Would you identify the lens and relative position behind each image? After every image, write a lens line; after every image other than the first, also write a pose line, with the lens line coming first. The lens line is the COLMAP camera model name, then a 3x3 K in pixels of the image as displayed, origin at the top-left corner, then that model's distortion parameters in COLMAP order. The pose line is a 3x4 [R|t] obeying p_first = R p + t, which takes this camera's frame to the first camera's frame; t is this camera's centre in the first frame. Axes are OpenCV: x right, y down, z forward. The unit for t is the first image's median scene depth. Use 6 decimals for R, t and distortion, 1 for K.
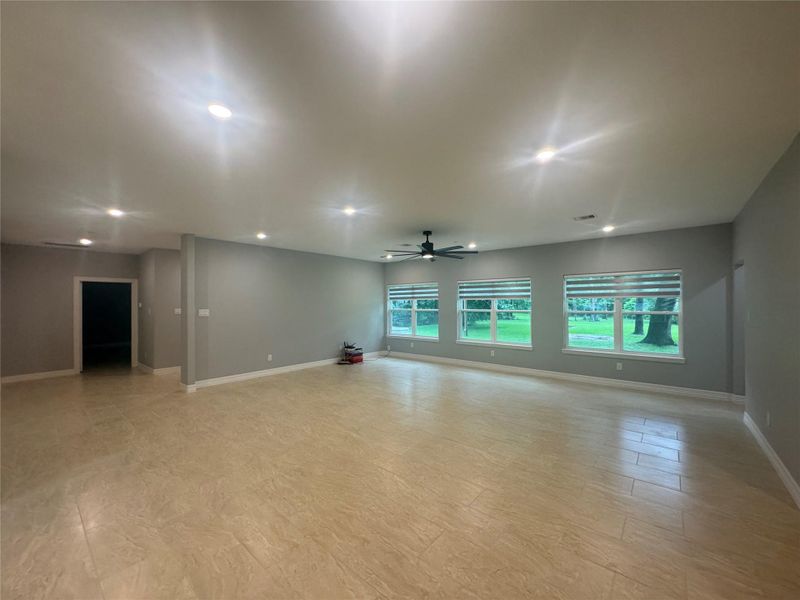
lens RADIAL K [[321.8, 0, 400.0], [0, 321.8, 300.0], [0, 0, 1]] dist [-0.013195, 0.000069]
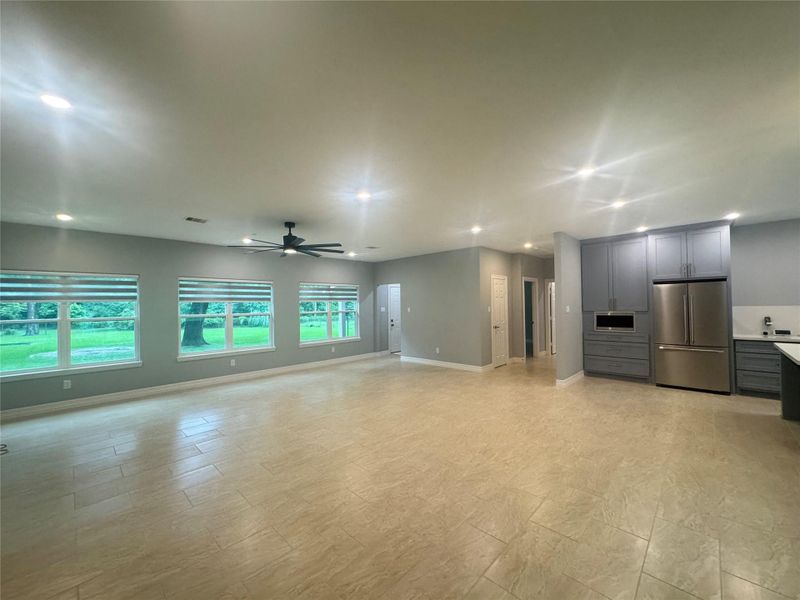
lens RADIAL K [[322.8, 0, 400.0], [0, 322.8, 300.0], [0, 0, 1]] dist [-0.000477, 0.000088]
pose [[0.056534, 0.017602, 0.998246, -0.739294], [0.000535, 0.999844, -0.017660, 0.011324], [-0.998401, 0.001532, 0.056516, 0.619977]]
